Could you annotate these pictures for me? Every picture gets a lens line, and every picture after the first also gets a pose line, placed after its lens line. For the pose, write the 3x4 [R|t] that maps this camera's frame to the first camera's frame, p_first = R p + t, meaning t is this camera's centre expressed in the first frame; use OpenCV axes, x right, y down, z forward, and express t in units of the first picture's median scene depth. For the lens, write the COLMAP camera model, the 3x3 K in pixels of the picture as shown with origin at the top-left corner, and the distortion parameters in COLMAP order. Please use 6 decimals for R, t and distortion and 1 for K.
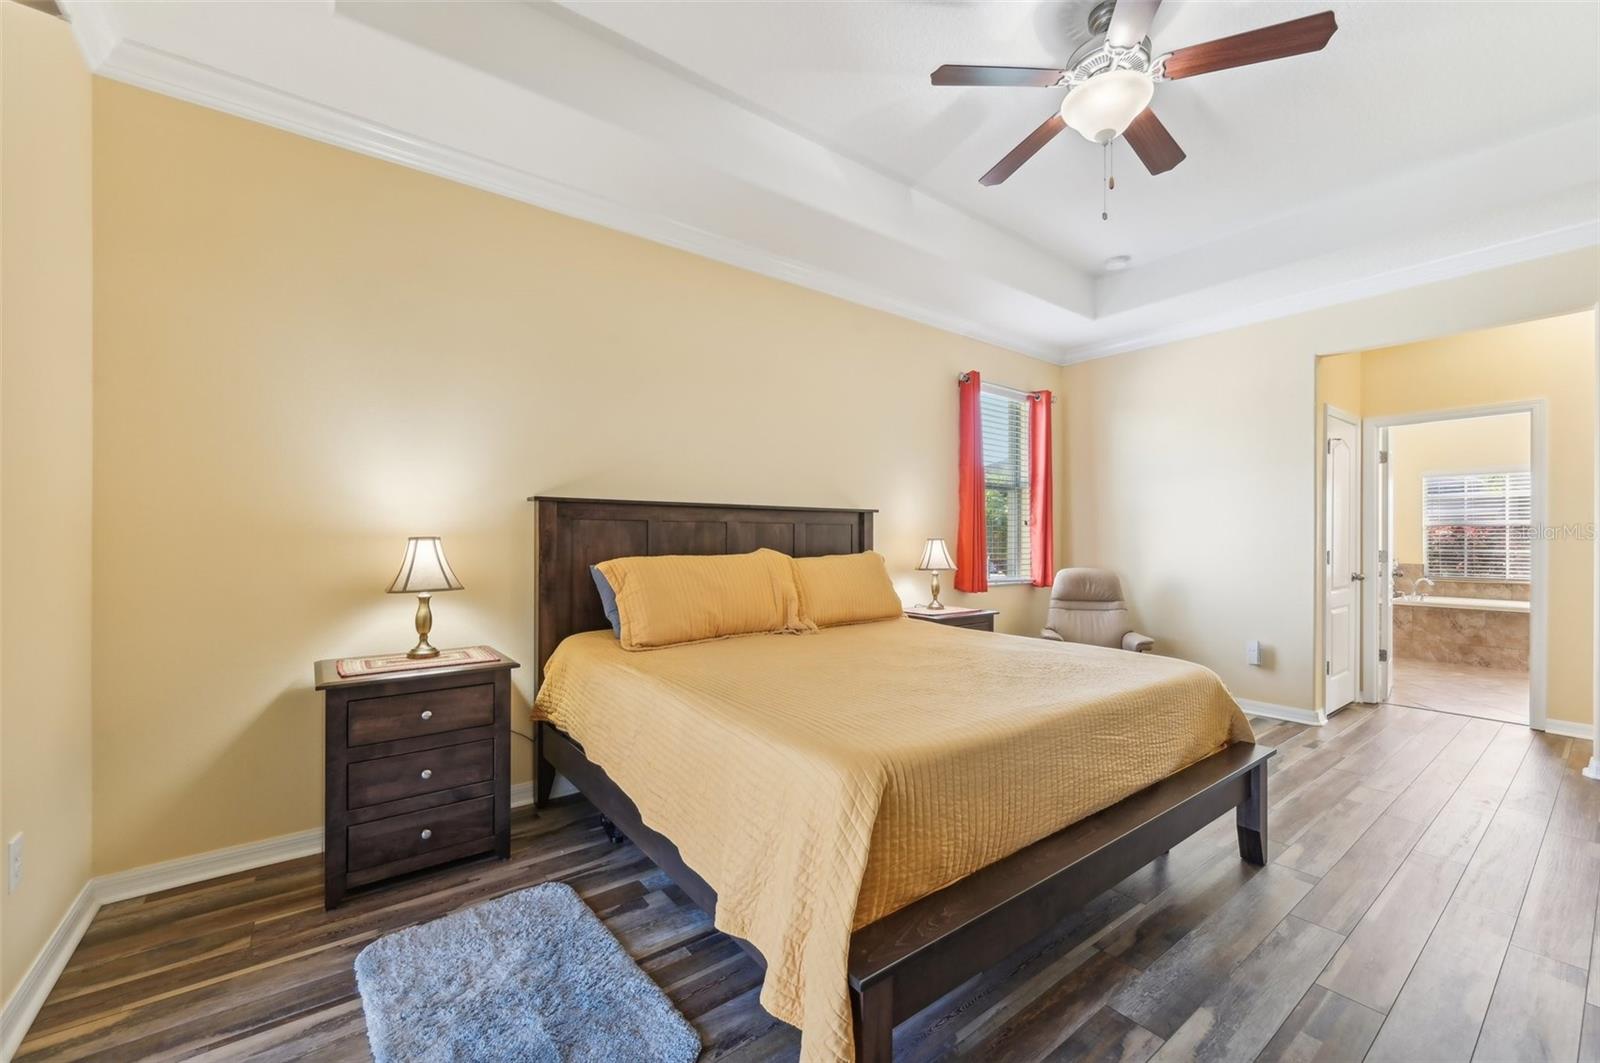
lens RADIAL K [[640.4, 0, 806.7], [0, 640.4, 531.8], [0, 0, 1]] dist [0.002727, 0.001201]
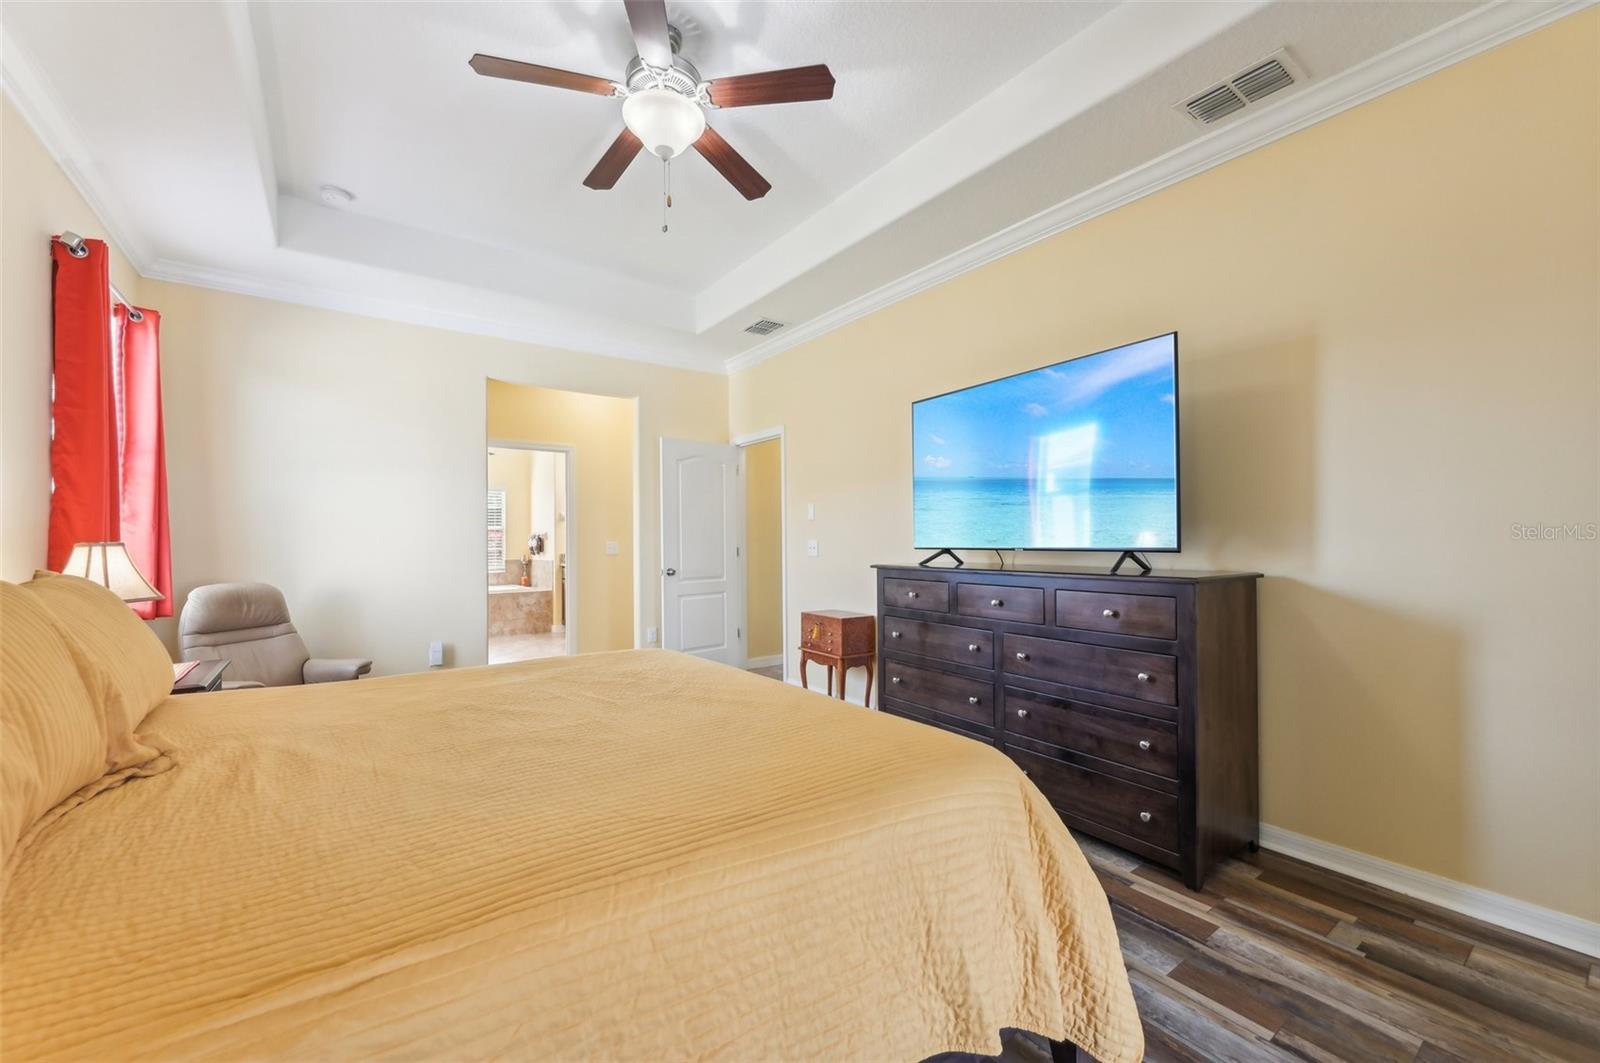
lens RADIAL K [[640.4, 0, 802.8], [0, 640.4, 532.0], [0, 0, 1]] dist [0.002727, 0.001201]
pose [[0.015114, 0.008541, 0.999849, -0.300433], [-0.005015, 0.999952, -0.008466, 0.002825], [-0.999873, -0.004886, 0.015156, 0.404638]]
